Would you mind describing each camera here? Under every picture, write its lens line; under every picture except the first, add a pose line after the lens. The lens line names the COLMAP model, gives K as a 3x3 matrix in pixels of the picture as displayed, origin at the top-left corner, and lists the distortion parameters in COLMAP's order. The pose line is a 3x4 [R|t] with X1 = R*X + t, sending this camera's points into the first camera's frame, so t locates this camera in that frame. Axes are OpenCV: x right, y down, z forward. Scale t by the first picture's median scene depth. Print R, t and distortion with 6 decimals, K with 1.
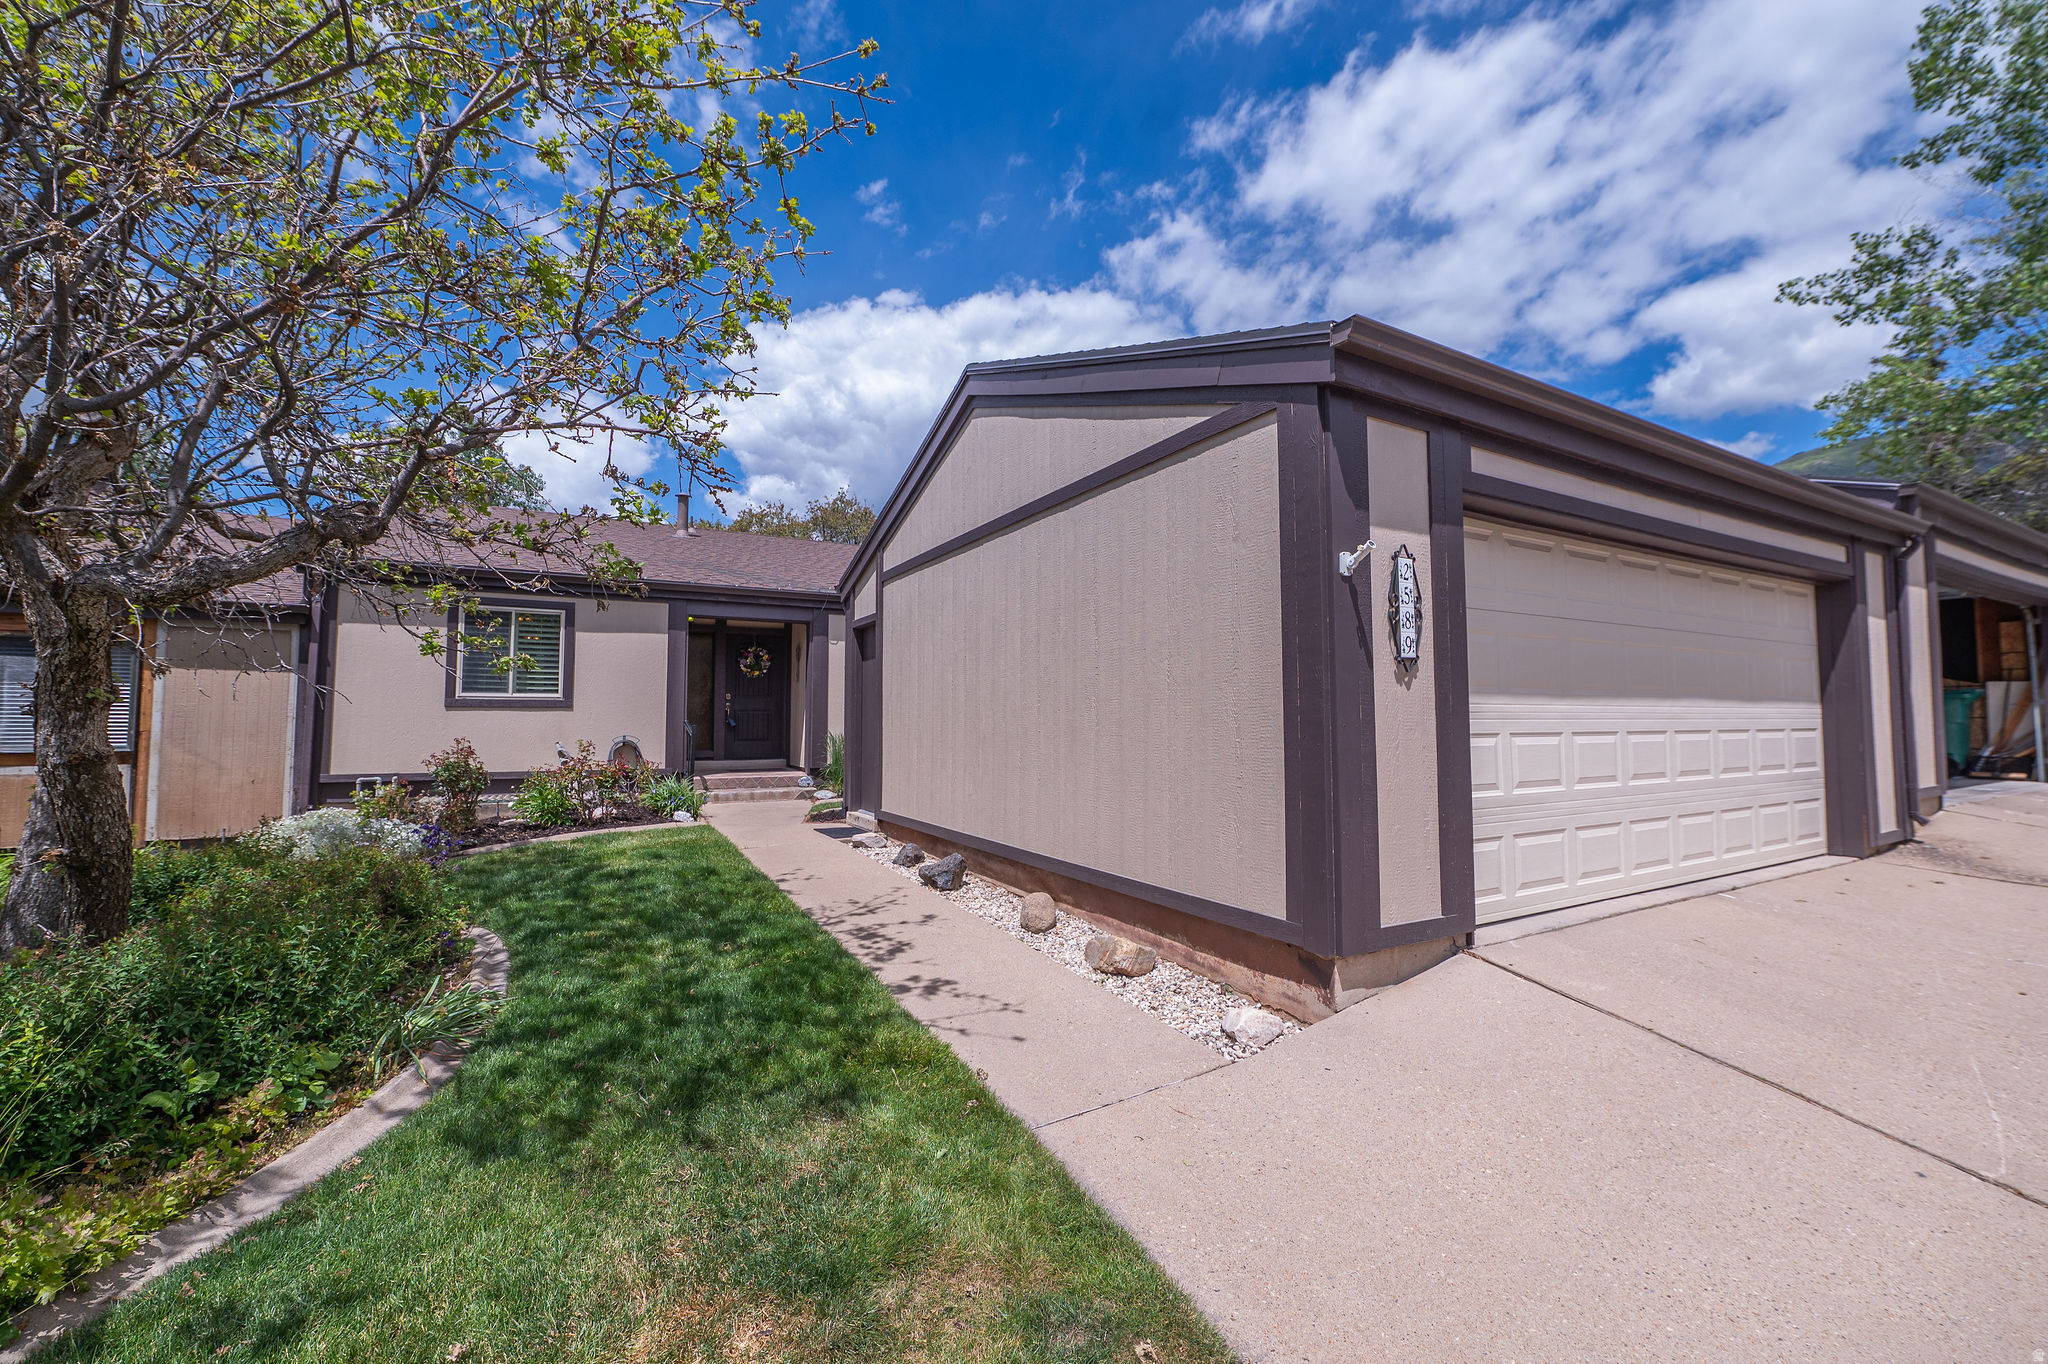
lens RADIAL K [[811.5, 0, 1031.7], [0, 811.5, 677.0], [0, 0, 1]] dist [-0.008776, -0.000250]
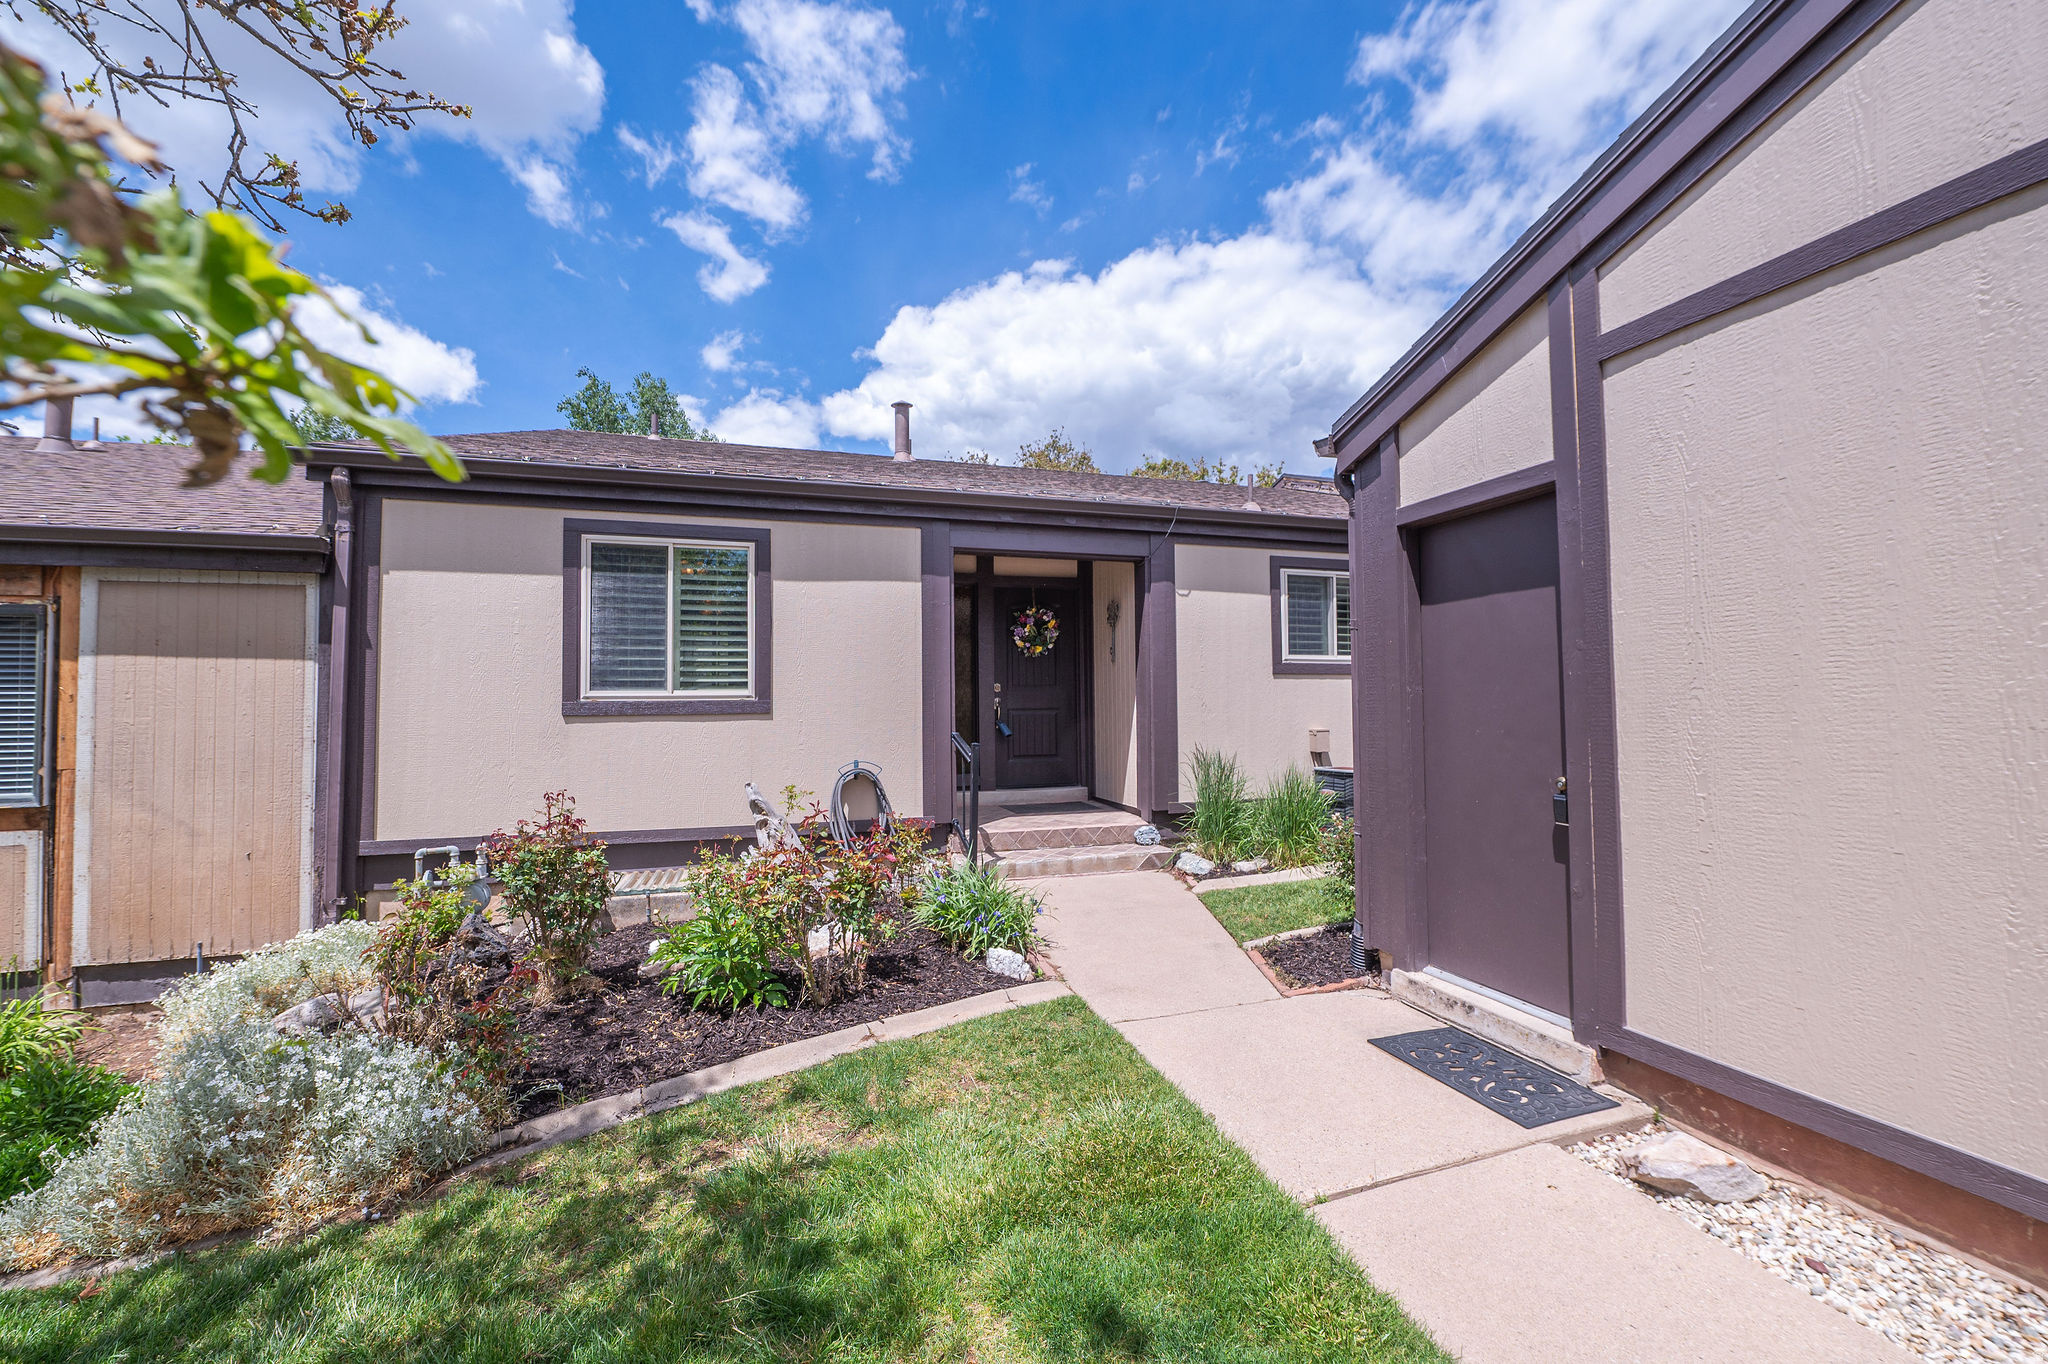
lens RADIAL K [[826.6, 0, 1042.6], [0, 826.6, 677.4], [0, 0, 1]] dist [-0.009085, -0.000304]
pose [[0.985312, -0.017907, -0.169822, -0.239382], [0.021076, 0.999635, 0.016877, 0.005734], [0.169458, -0.020208, 0.985330, 0.393434]]
